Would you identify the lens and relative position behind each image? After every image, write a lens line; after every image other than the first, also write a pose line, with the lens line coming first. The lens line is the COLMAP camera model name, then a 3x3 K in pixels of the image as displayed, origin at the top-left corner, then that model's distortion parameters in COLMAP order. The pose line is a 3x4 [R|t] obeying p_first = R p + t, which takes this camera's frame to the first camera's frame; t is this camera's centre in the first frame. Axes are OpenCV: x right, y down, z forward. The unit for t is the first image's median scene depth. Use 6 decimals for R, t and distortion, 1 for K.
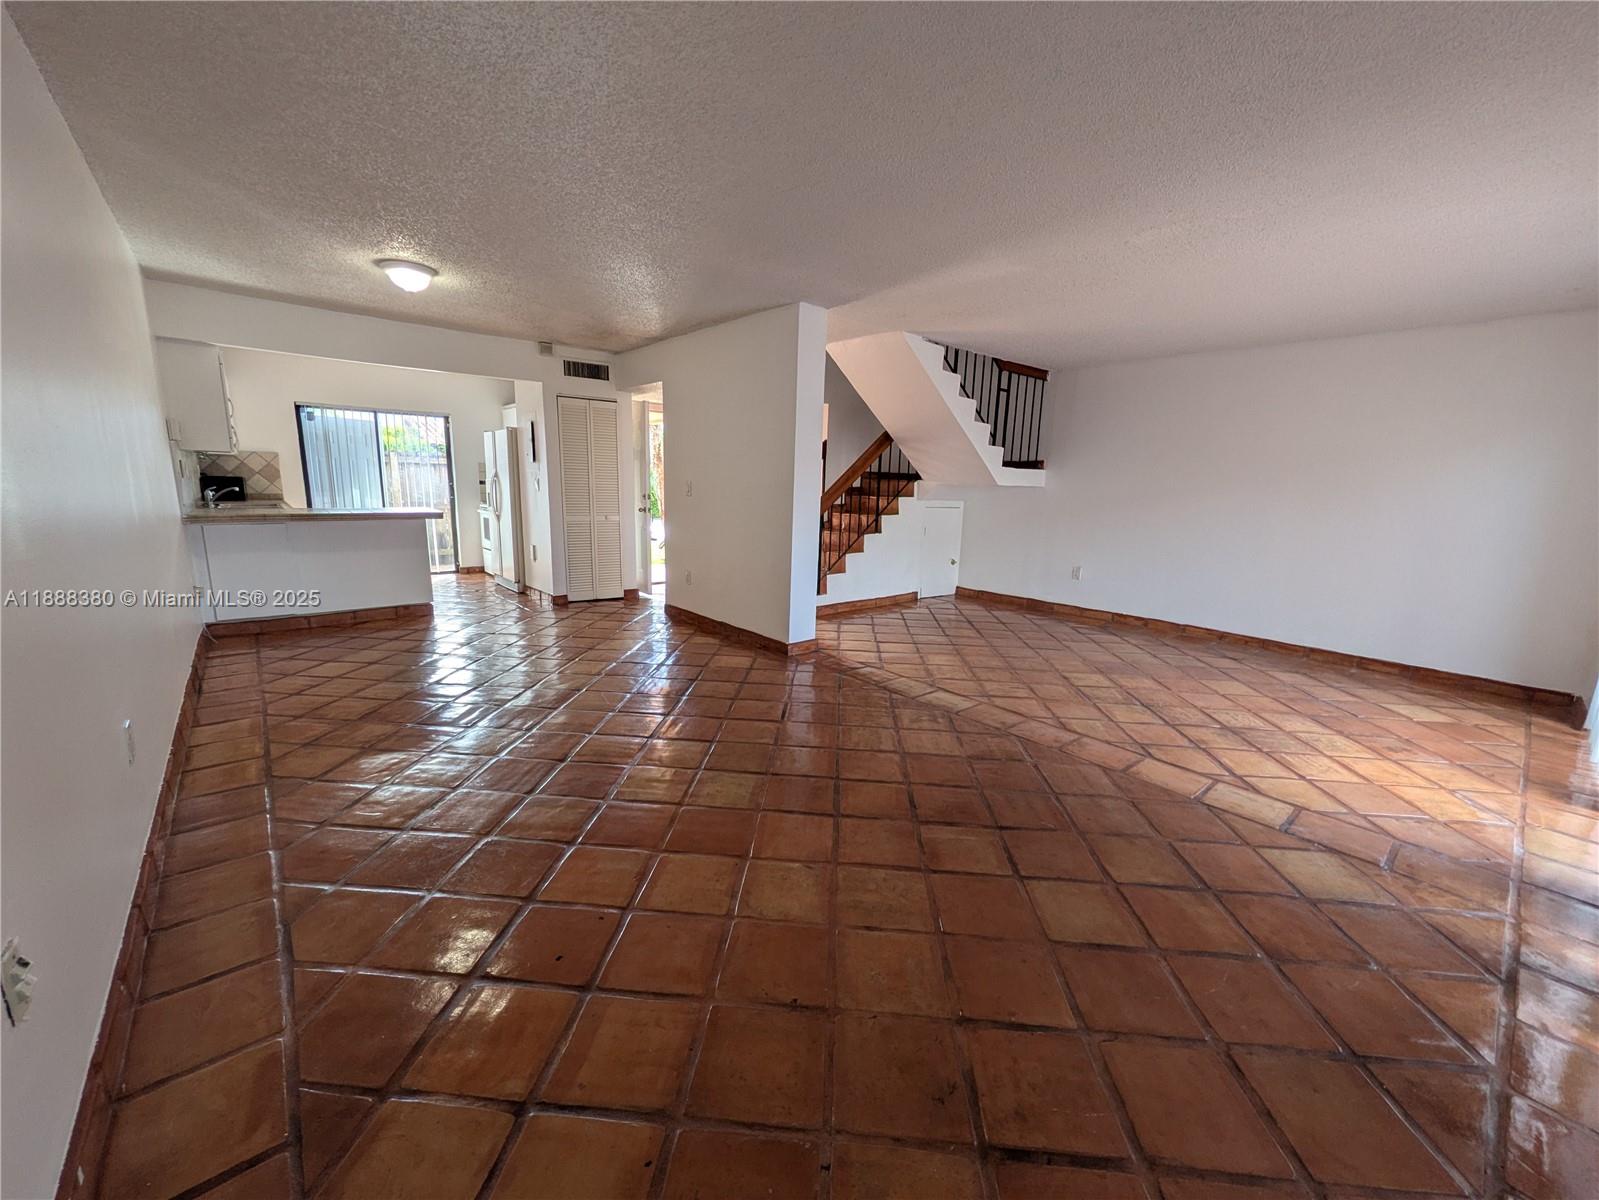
lens RADIAL K [[631.6, 0, 797.2], [0, 631.6, 605.1], [0, 0, 1]] dist [0.000472, -0.000330]
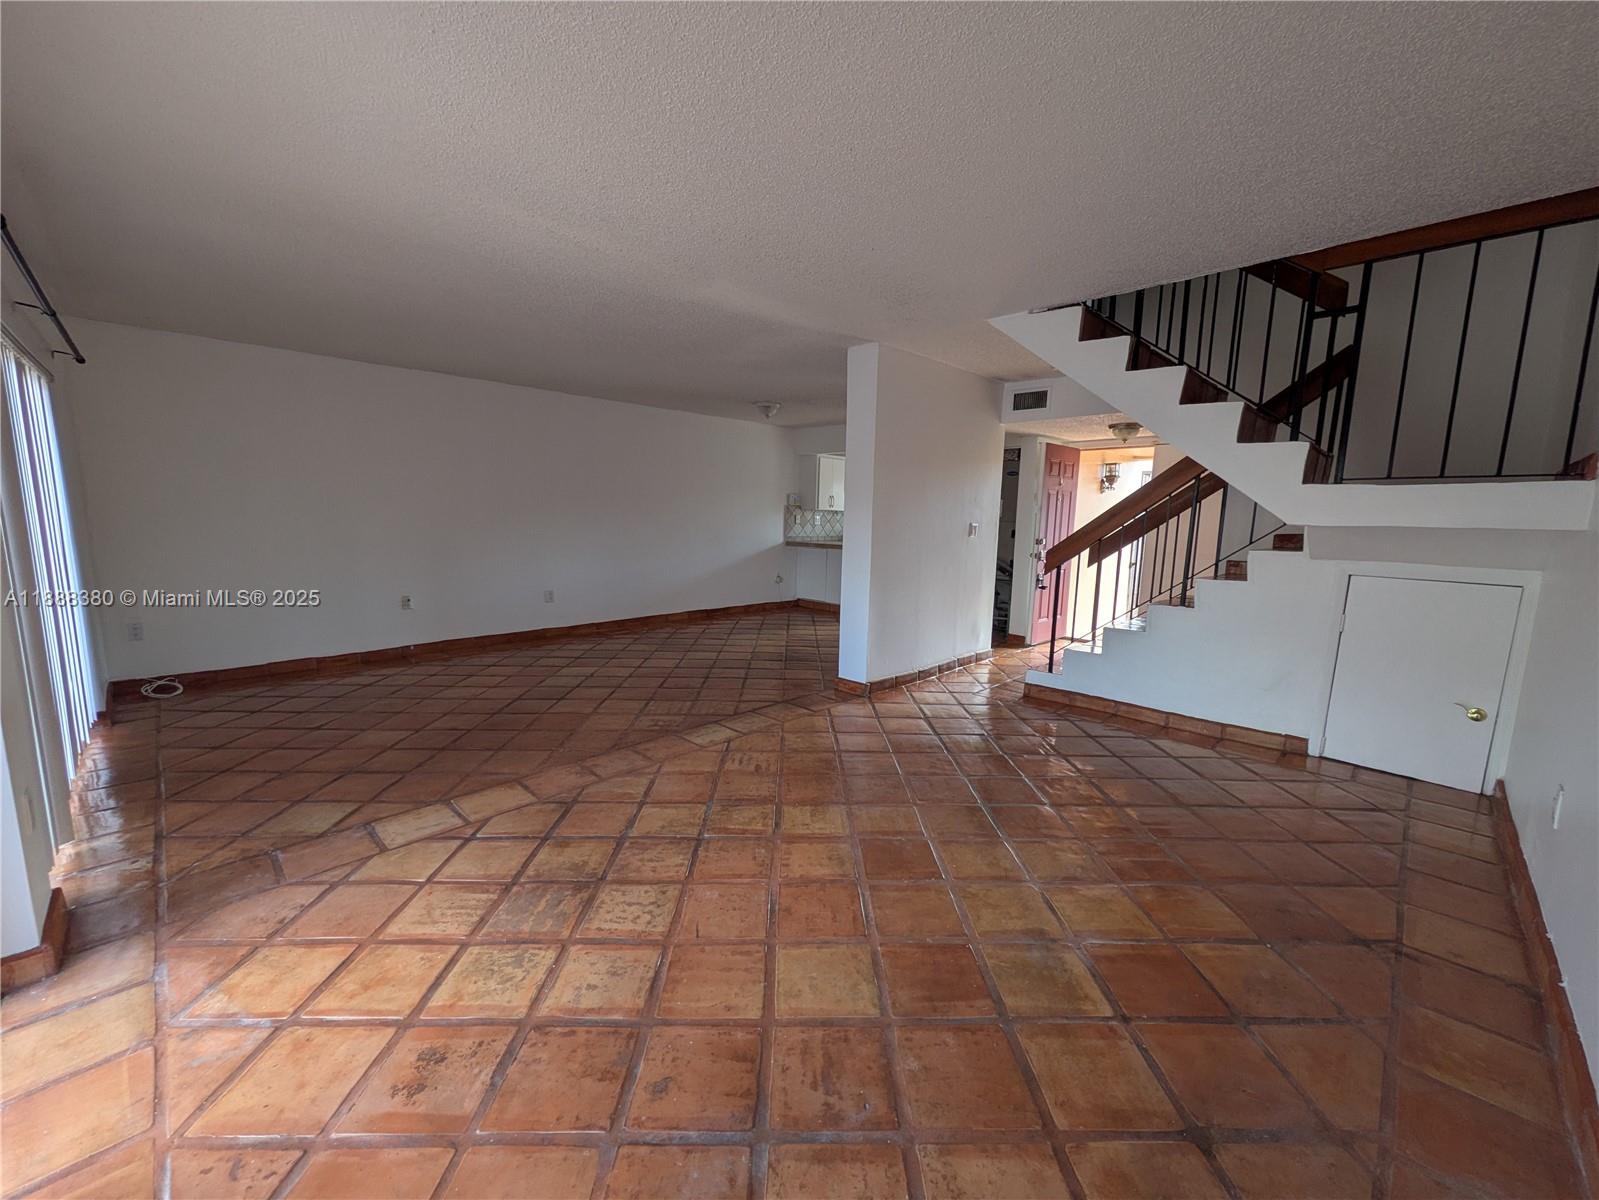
lens RADIAL K [[631.6, 0, 799.1], [0, 631.6, 600.2], [0, 0, 1]] dist [0.000472, -0.000330]
pose [[0.080739, 0.108524, -0.990810, 1.343837], [-0.207628, 0.974080, 0.089772, -0.189024], [0.974870, 0.198472, 0.101179, 1.114677]]
